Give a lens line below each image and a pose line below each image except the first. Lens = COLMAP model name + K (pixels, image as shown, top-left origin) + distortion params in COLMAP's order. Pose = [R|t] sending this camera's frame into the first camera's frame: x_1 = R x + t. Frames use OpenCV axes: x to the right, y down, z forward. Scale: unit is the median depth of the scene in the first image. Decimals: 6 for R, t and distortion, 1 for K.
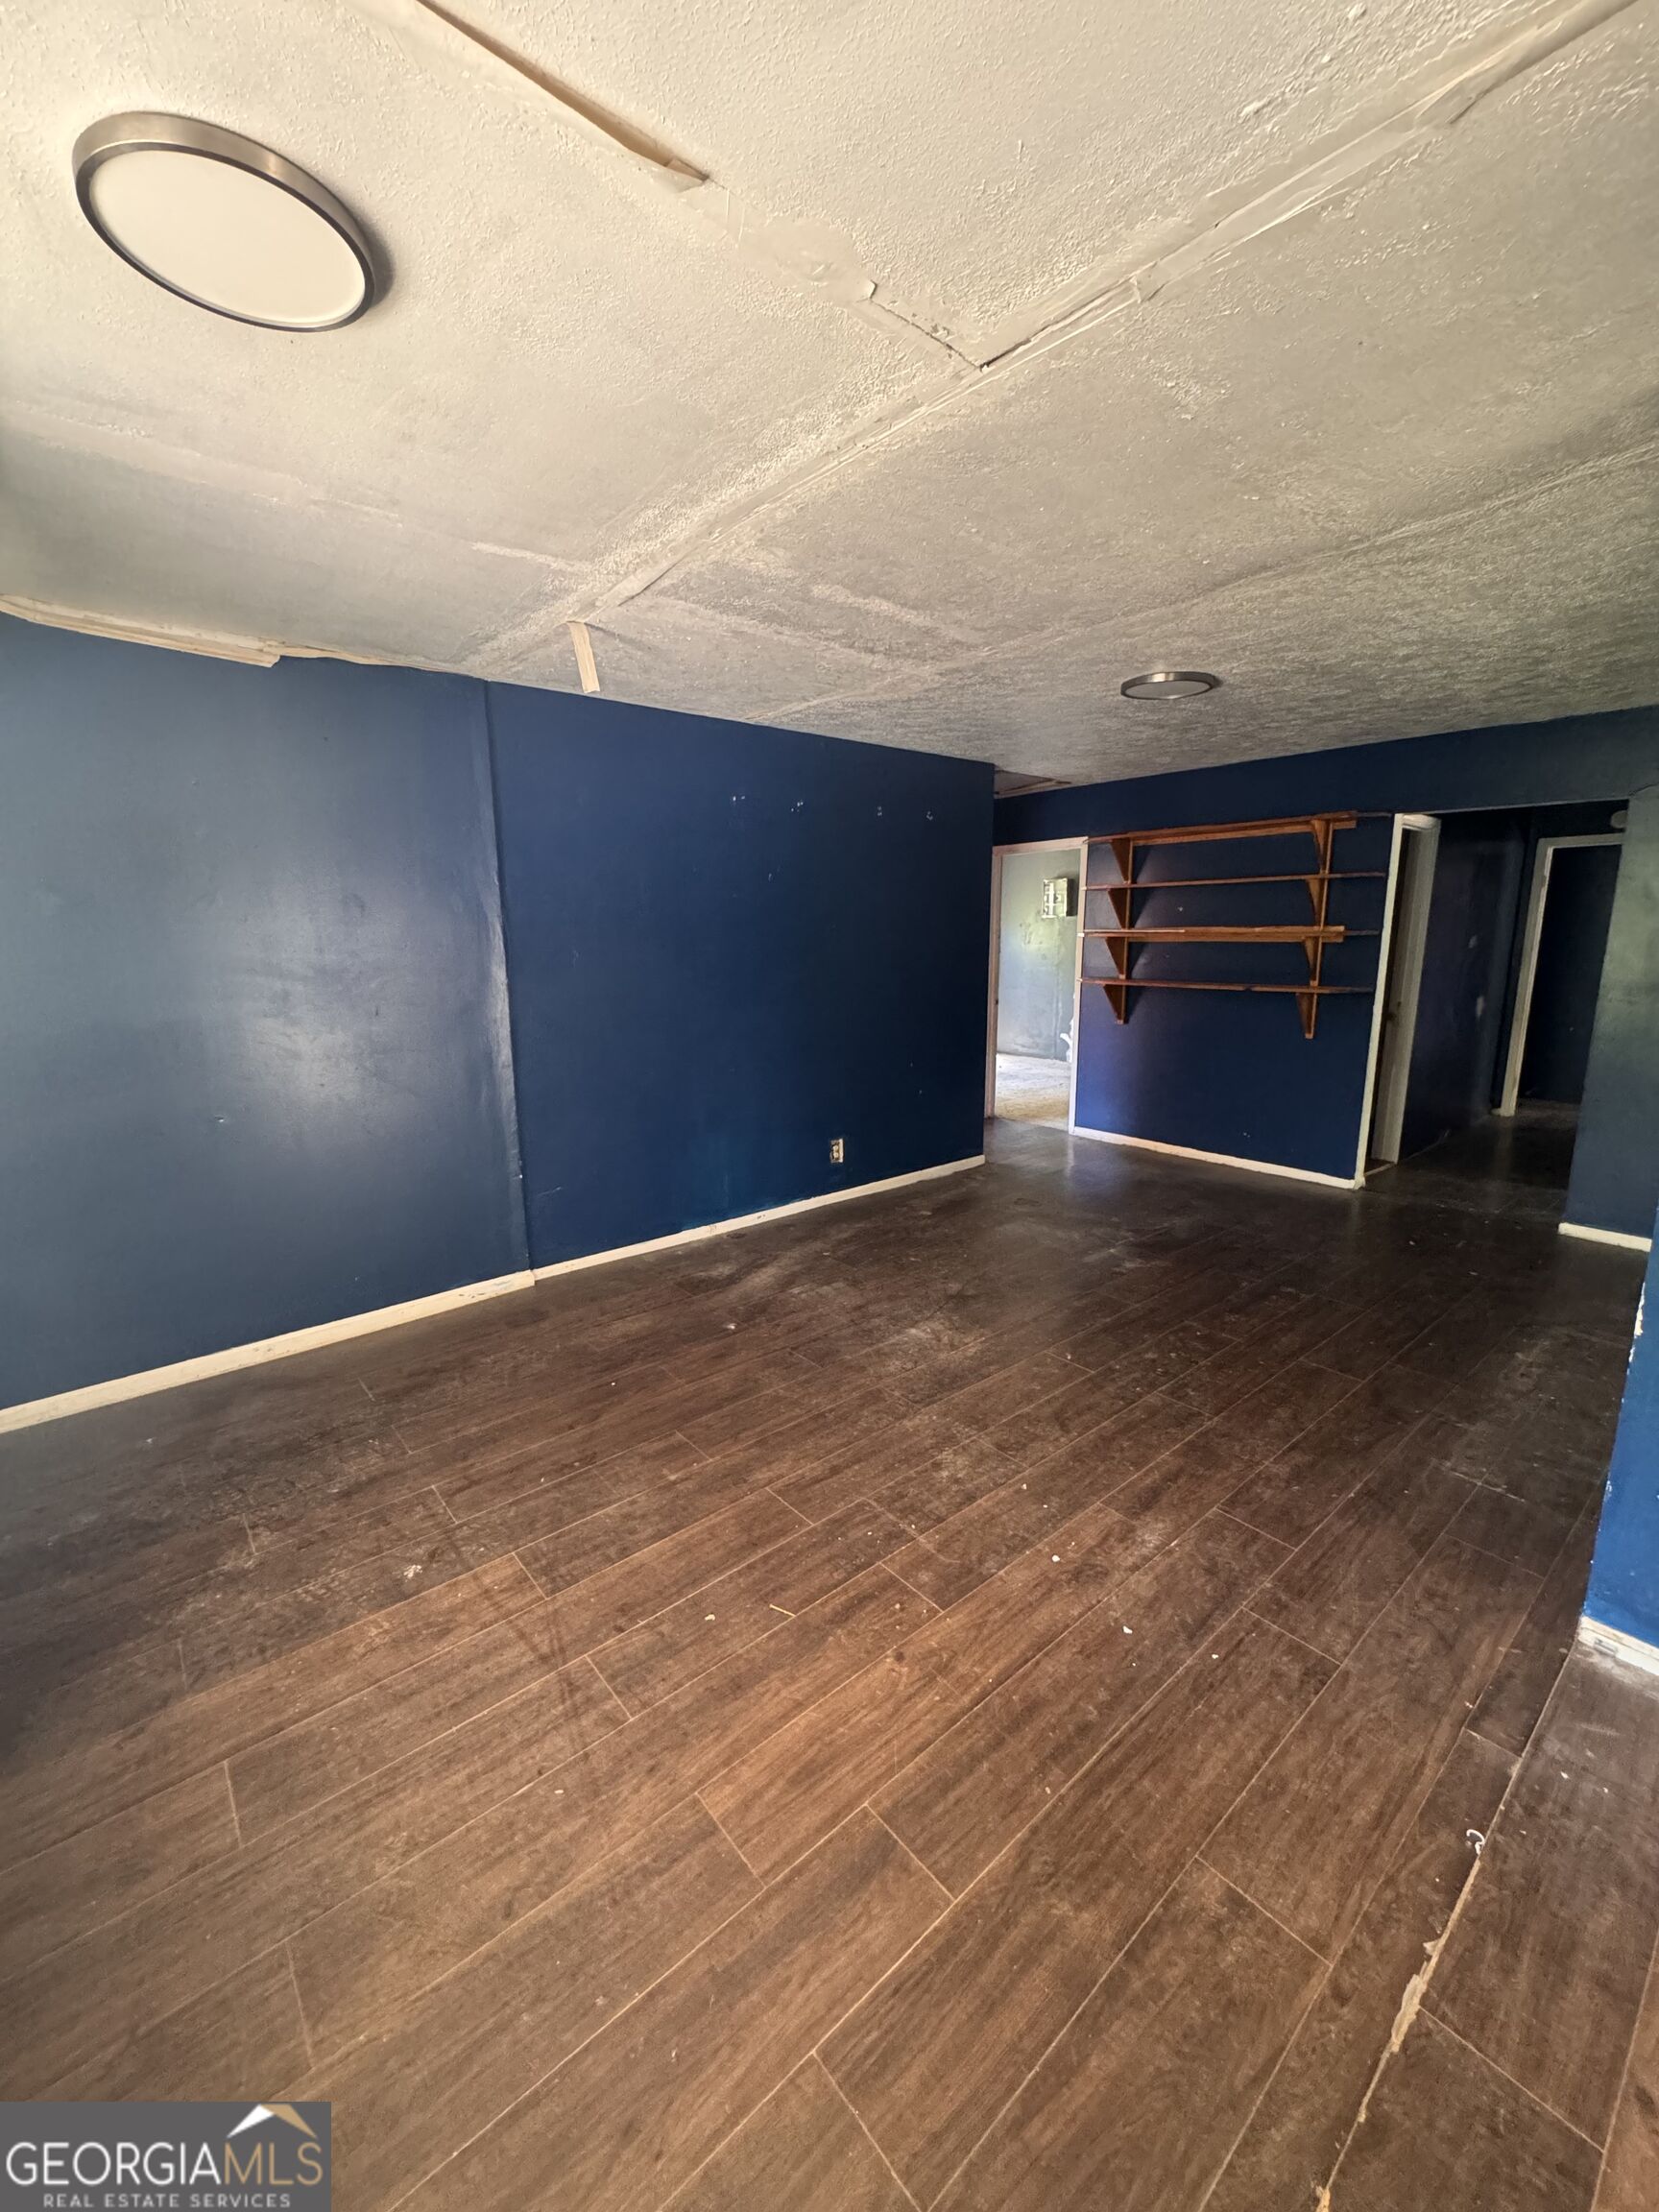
lens RADIAL K [[887.8, 0, 827.1], [0, 887.8, 1107.4], [0, 0, 1]] dist [-0.002577, -0.000140]
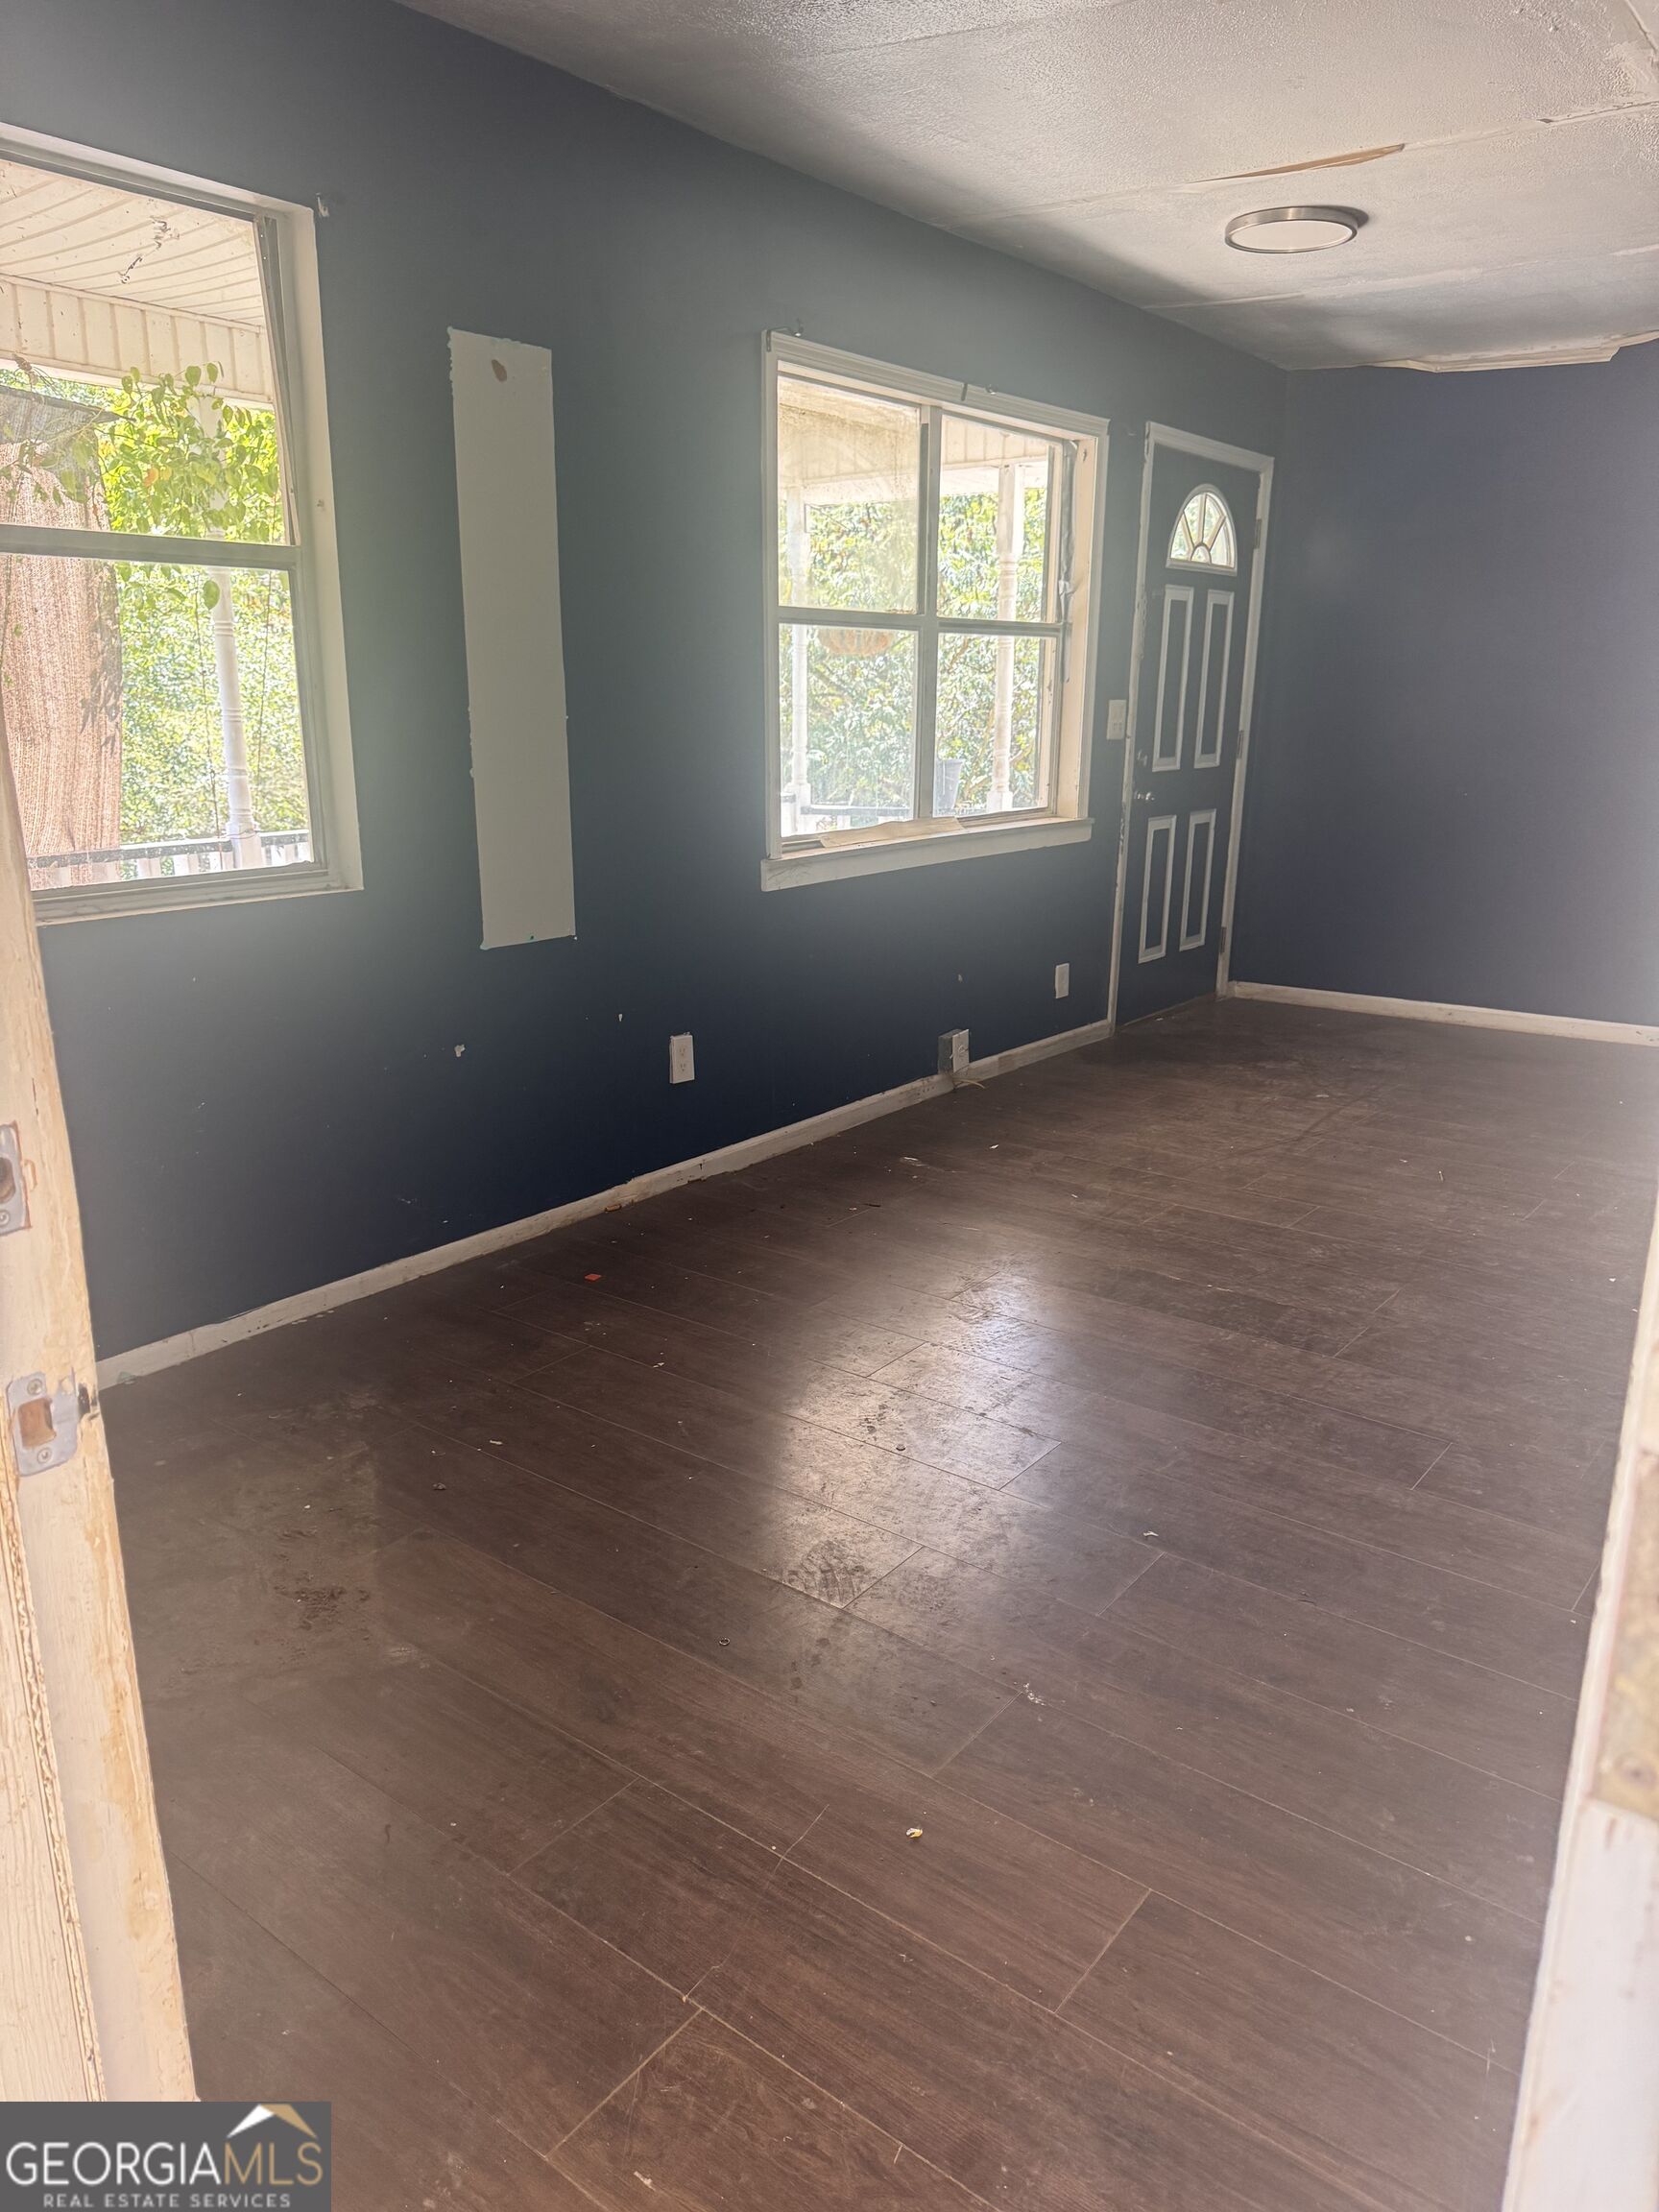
lens RADIAL K [[1547.7, 0, 826.1], [0, 1547.7, 1108.6], [0, 0, 1]] dist [0.001153, 0.000077]
pose [[0.212195, 0.269072, -0.939454, 1.759400], [-0.194010, 0.953810, 0.229362, 0.161138], [0.957775, 0.133594, 0.254596, -0.357776]]
